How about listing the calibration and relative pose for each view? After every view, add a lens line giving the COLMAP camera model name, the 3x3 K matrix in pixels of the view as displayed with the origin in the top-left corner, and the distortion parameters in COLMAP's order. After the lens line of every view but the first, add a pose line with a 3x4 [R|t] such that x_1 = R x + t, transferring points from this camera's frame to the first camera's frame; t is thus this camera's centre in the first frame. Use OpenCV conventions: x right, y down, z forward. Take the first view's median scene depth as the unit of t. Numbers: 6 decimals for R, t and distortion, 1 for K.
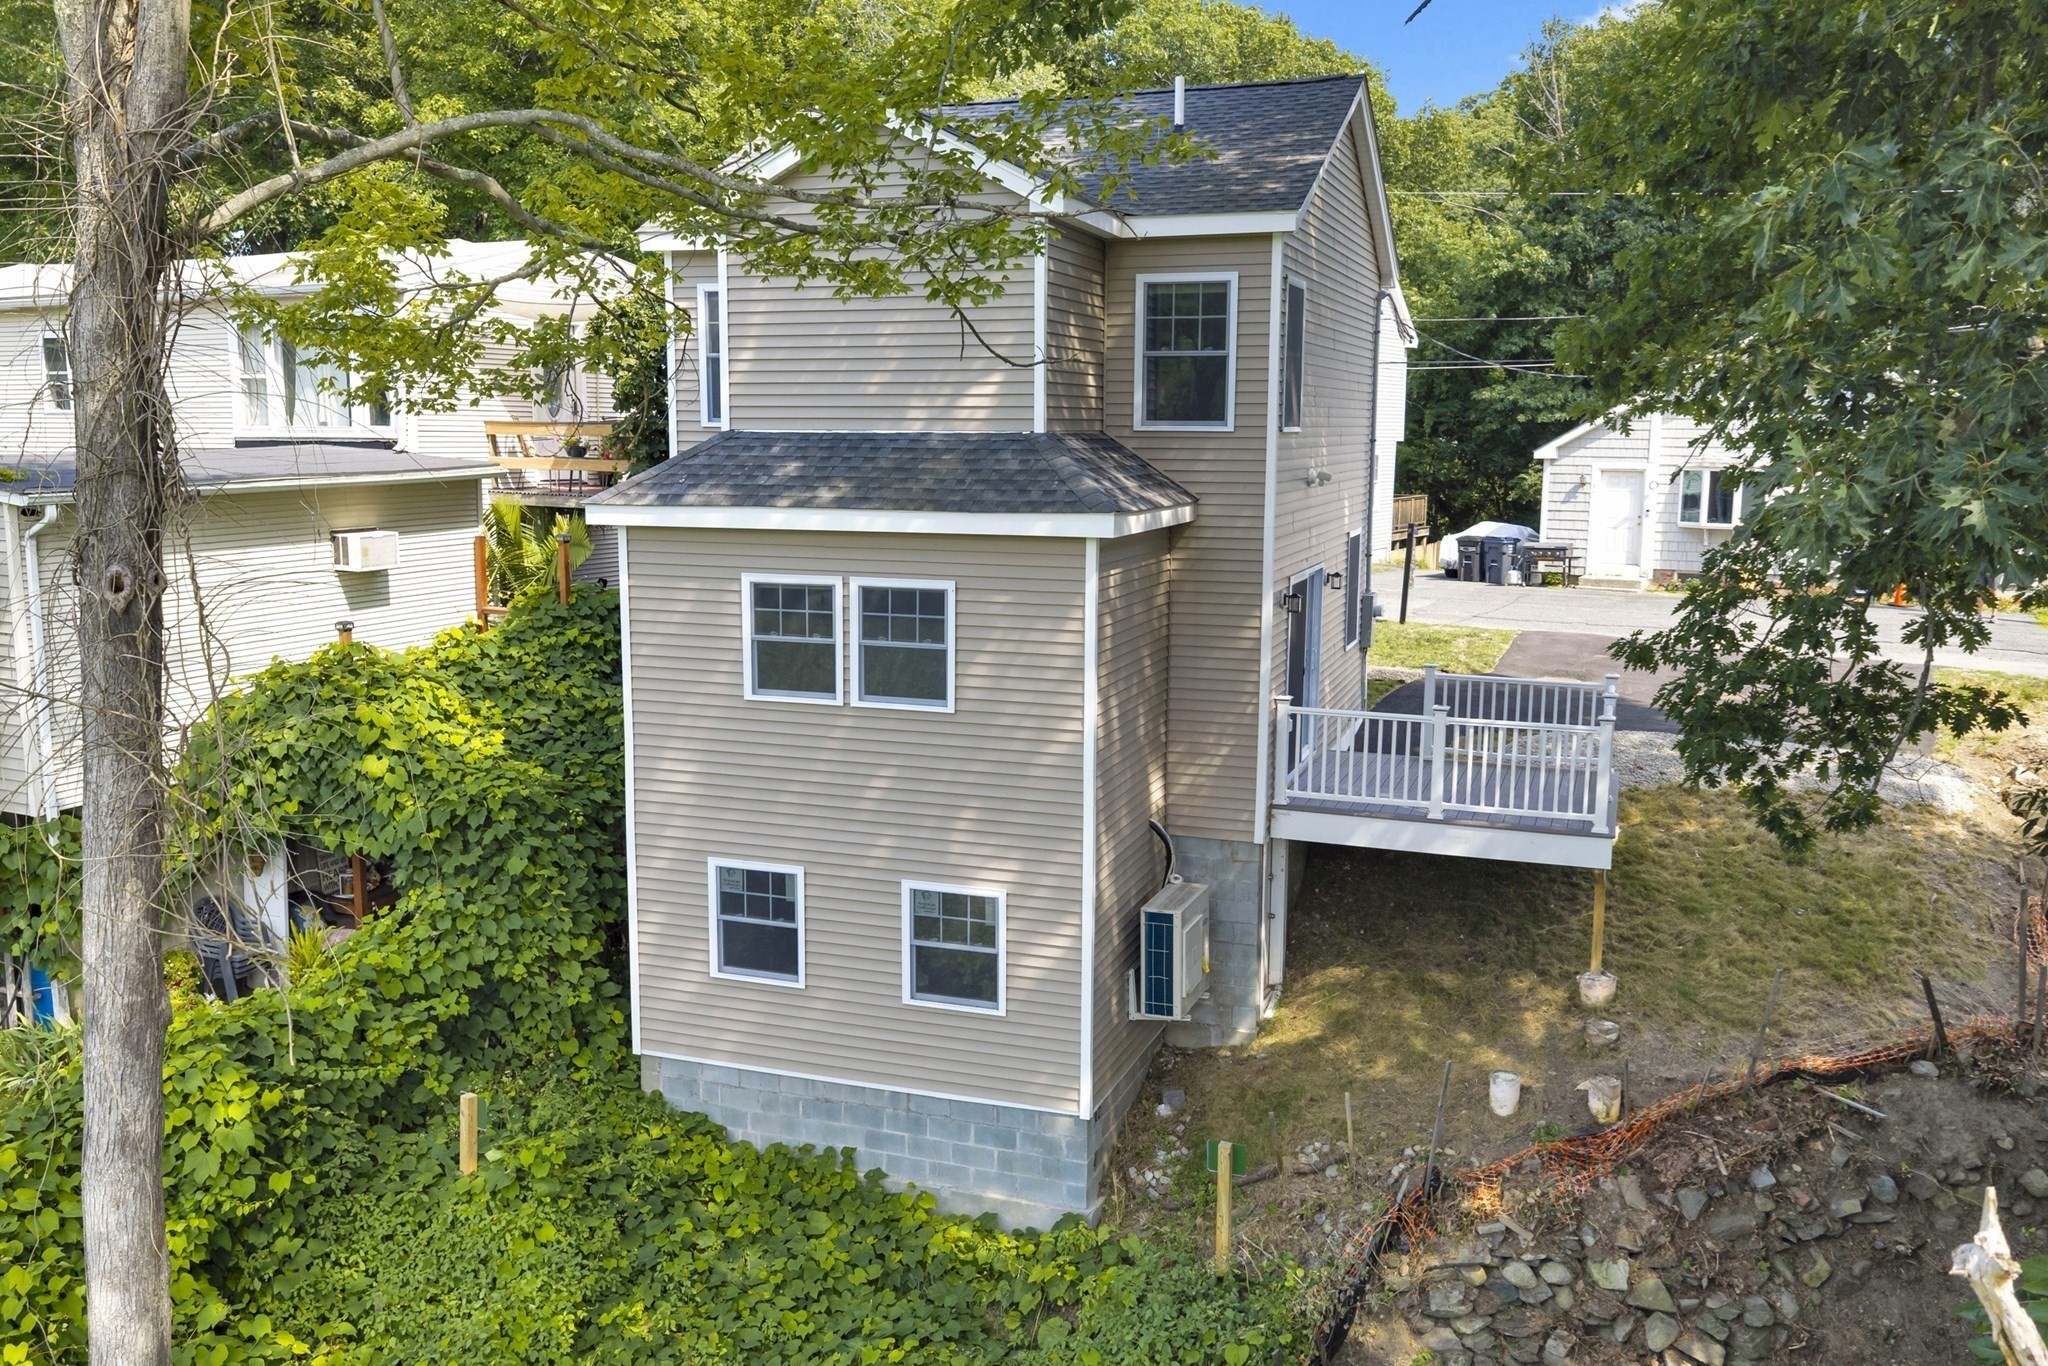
lens RADIAL K [[1704.8, 0, 1025.8], [0, 1704.8, 679.0], [0, 0, 1]] dist [0.018195, -0.032887]
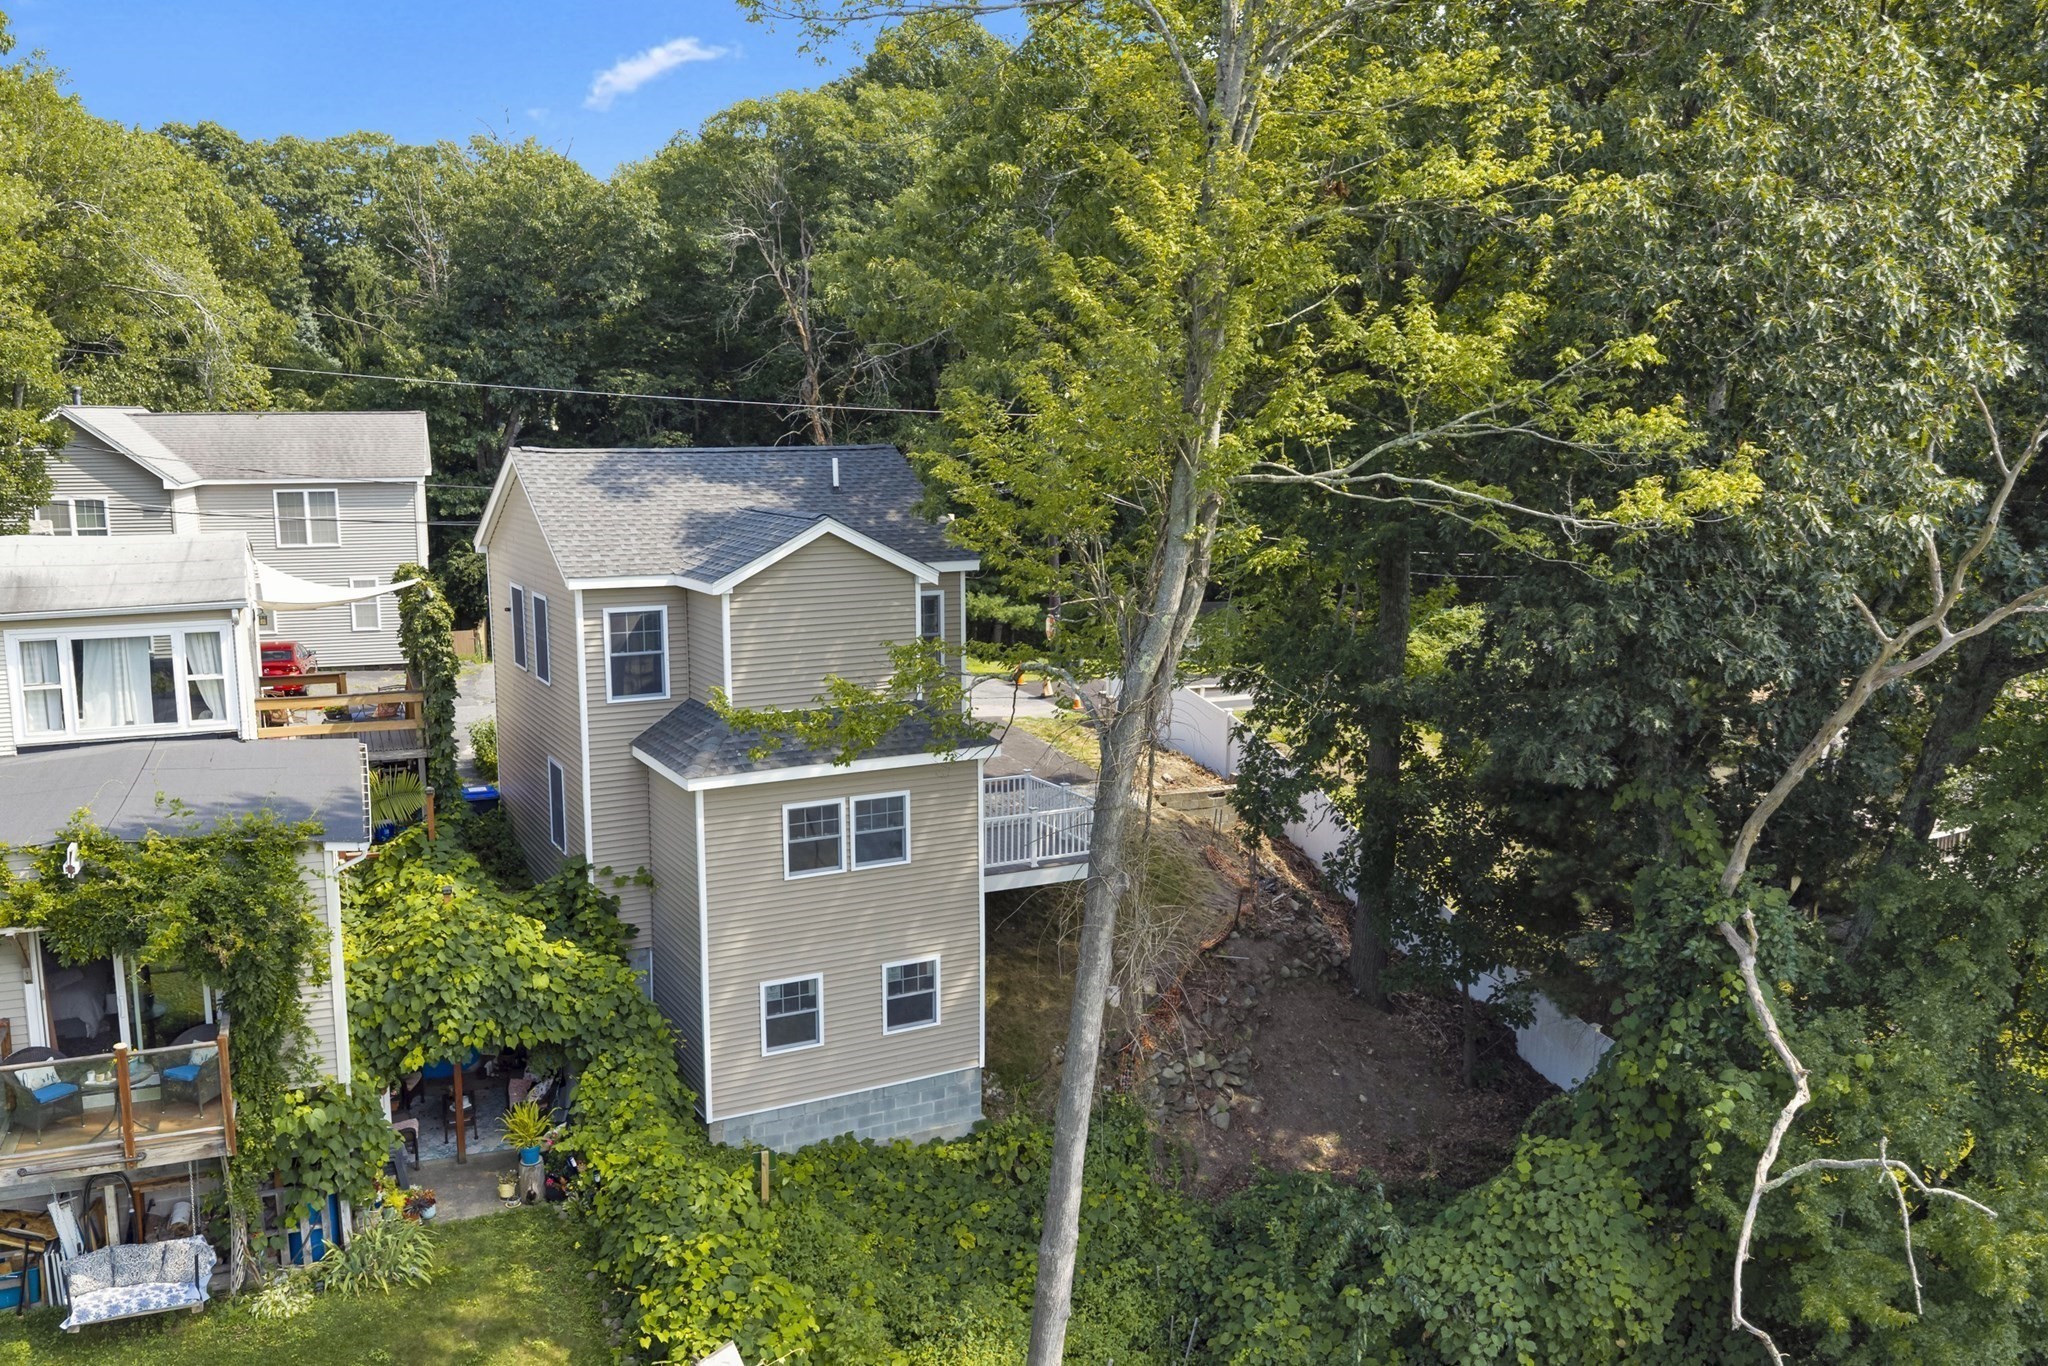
lens RADIAL K [[1704.8, 0, 1021.6], [0, 1704.8, 685.0], [0, 0, 1]] dist [0.018195, -0.032887]
pose [[0.677865, -0.125135, 0.724459, -1.183787], [0.116423, 0.991245, 0.062282, -0.251683], [-0.725910, 0.042125, 0.686499, -0.297033]]
